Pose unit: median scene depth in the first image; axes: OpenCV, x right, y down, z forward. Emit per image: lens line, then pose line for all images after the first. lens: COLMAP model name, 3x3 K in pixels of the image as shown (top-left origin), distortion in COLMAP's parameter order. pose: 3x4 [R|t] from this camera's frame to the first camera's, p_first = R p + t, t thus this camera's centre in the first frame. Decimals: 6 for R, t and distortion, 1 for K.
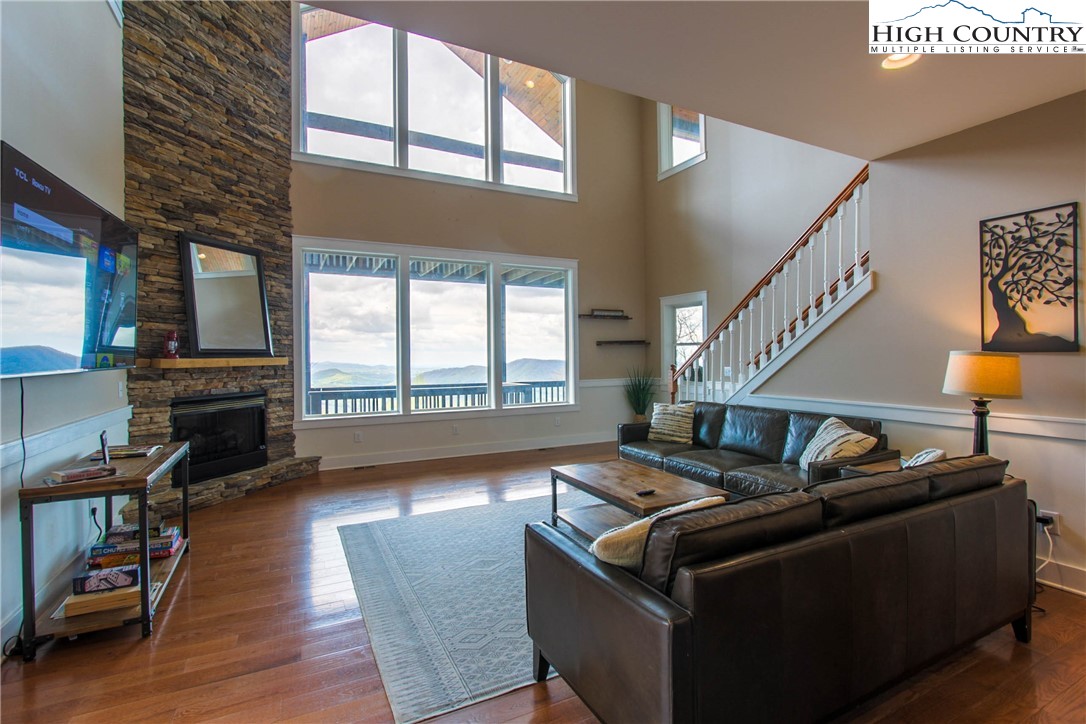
lens RADIAL K [[498.7, 0, 542.5], [0, 498.7, 356.2], [0, 0, 1]] dist [-0.022634, 0.002025]
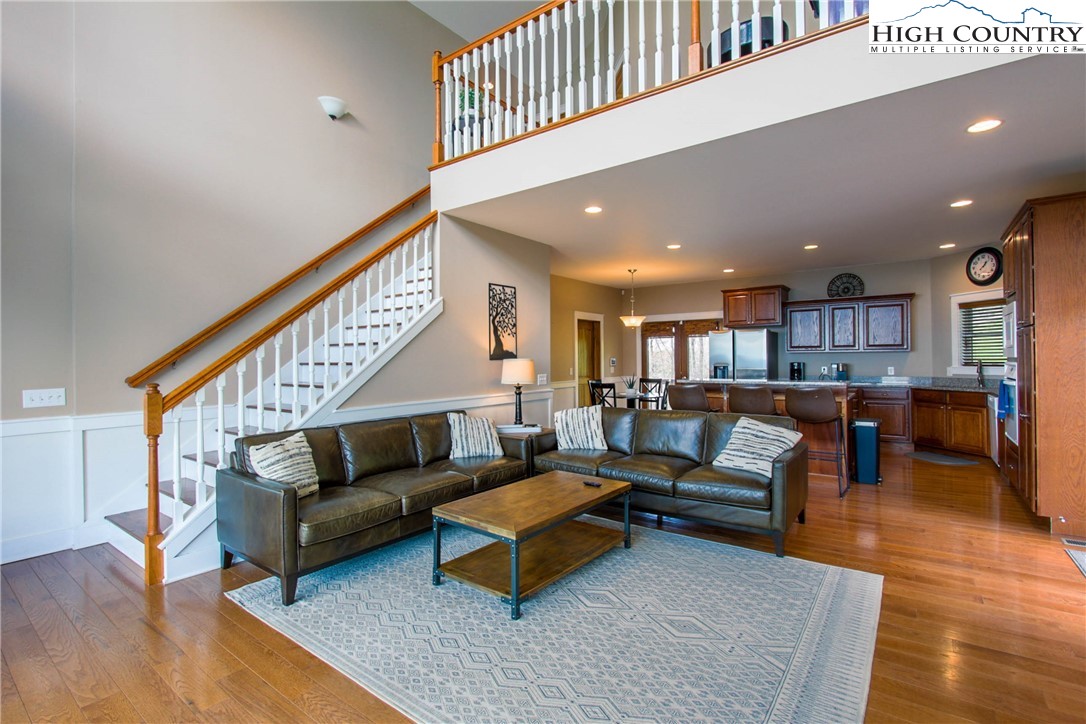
lens RADIAL K [[498.7, 0, 543.1], [0, 498.7, 362.6], [0, 0, 1]] dist [-0.022634, 0.002025]
pose [[-0.439727, 0.007384, 0.898101, -0.490490], [0.019514, 0.999809, 0.001334, 0.001419], [-0.897920, 0.018113, -0.439787, 1.049176]]
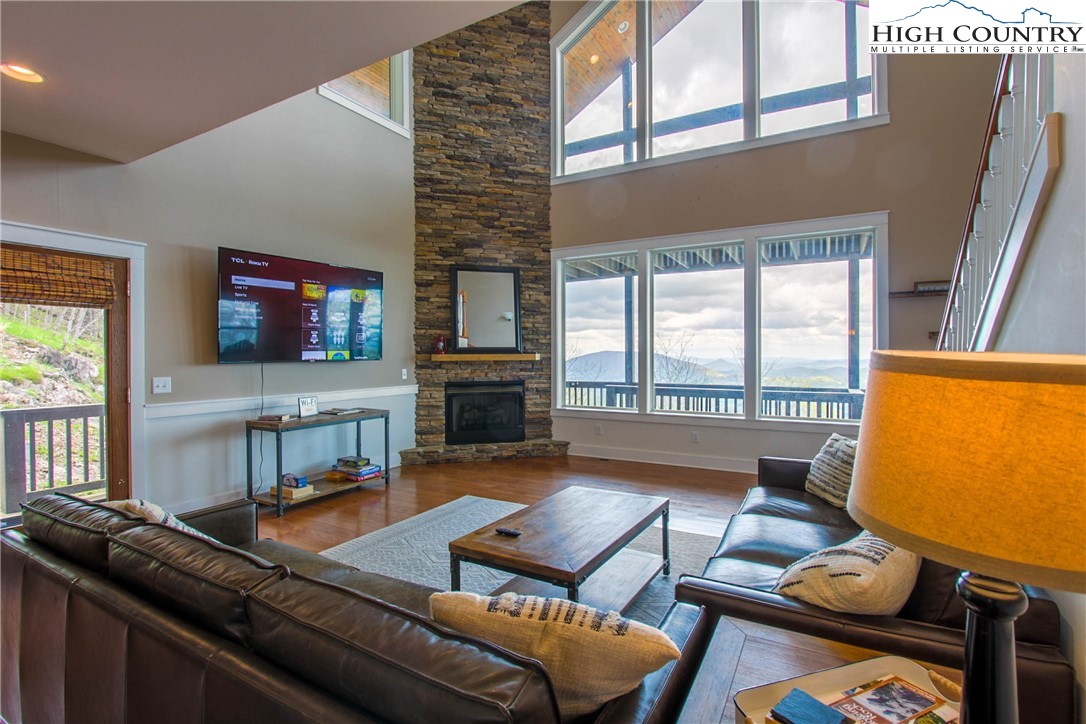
lens RADIAL K [[525.3, 0, 540.1], [0, 525.3, 352.4], [0, 0, 1]] dist [-0.013532, -0.003133]
pose [[0.566236, 0.002704, -0.824239, 0.622037], [-0.004694, 0.999989, 0.000056, -0.001589], [0.824230, 0.003837, 0.566242, 0.339591]]
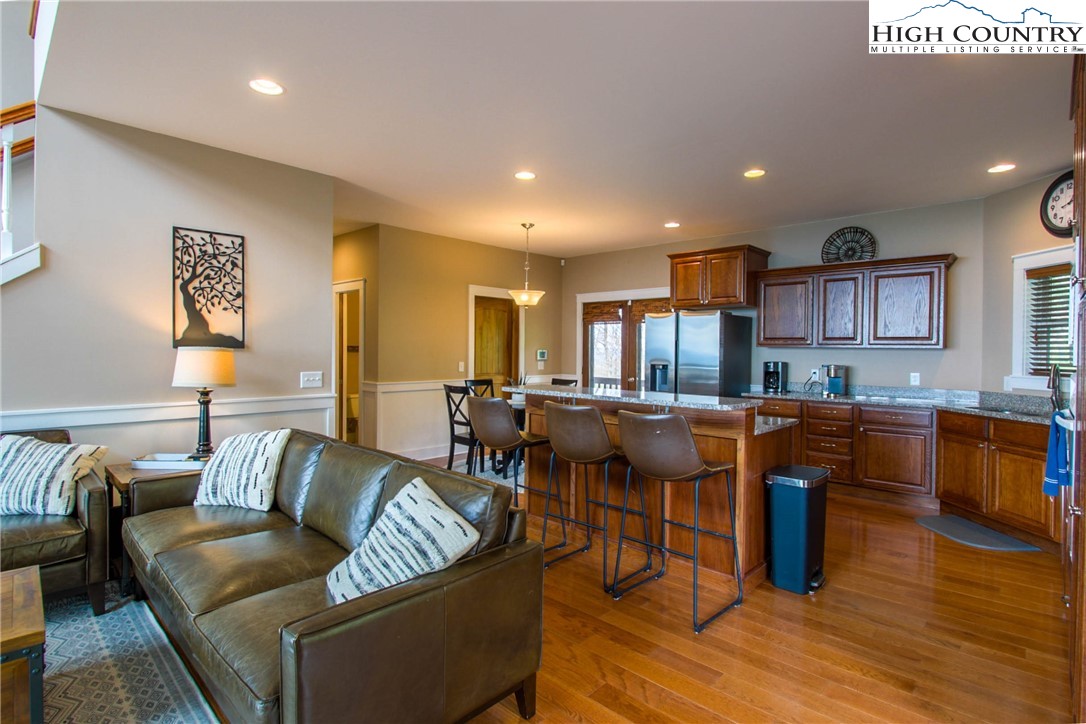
lens RADIAL K [[525.3, 0, 547.4], [0, 525.3, 361.9], [0, 0, 1]] dist [-0.013532, -0.003133]
pose [[-0.332958, -0.017136, 0.942786, -0.306993], [-0.002156, 0.999846, 0.017412, 0.000567], [-0.942939, 0.003765, -0.332944, 0.396595]]
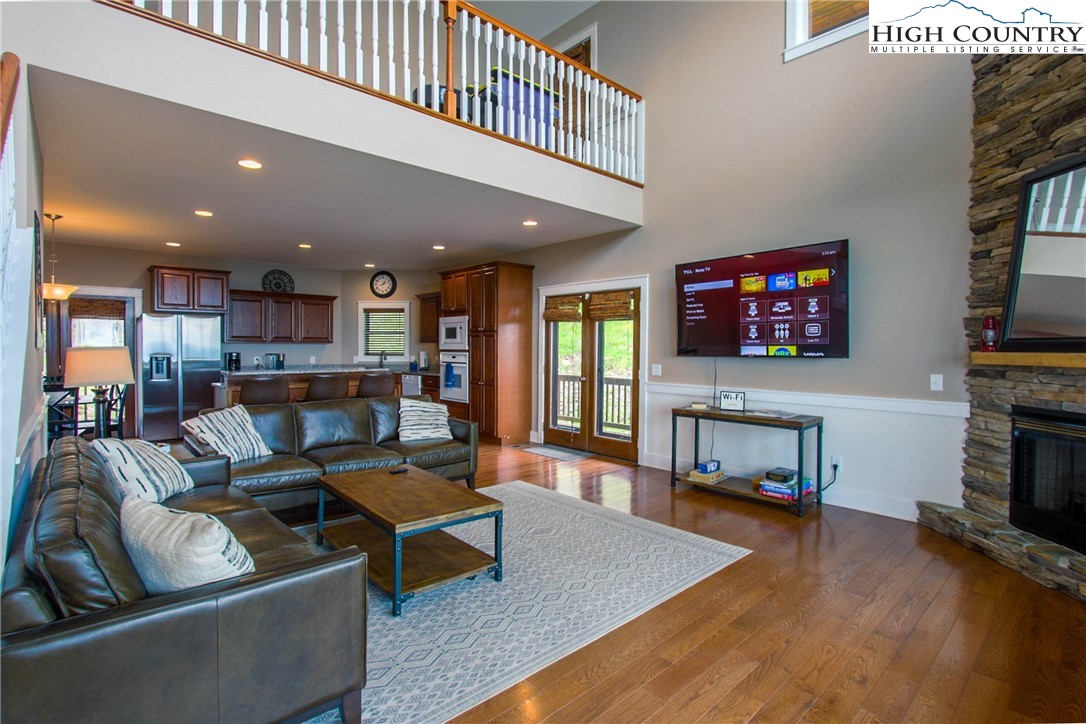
lens RADIAL K [[525.3, 0, 540.1], [0, 525.3, 352.5], [0, 0, 1]] dist [-0.013532, -0.003133]
pose [[-0.965755, 0.007344, -0.259352, 0.139525], [0.002618, 0.999824, 0.018562, -0.010113], [0.259442, 0.017247, -0.965605, 1.480471]]
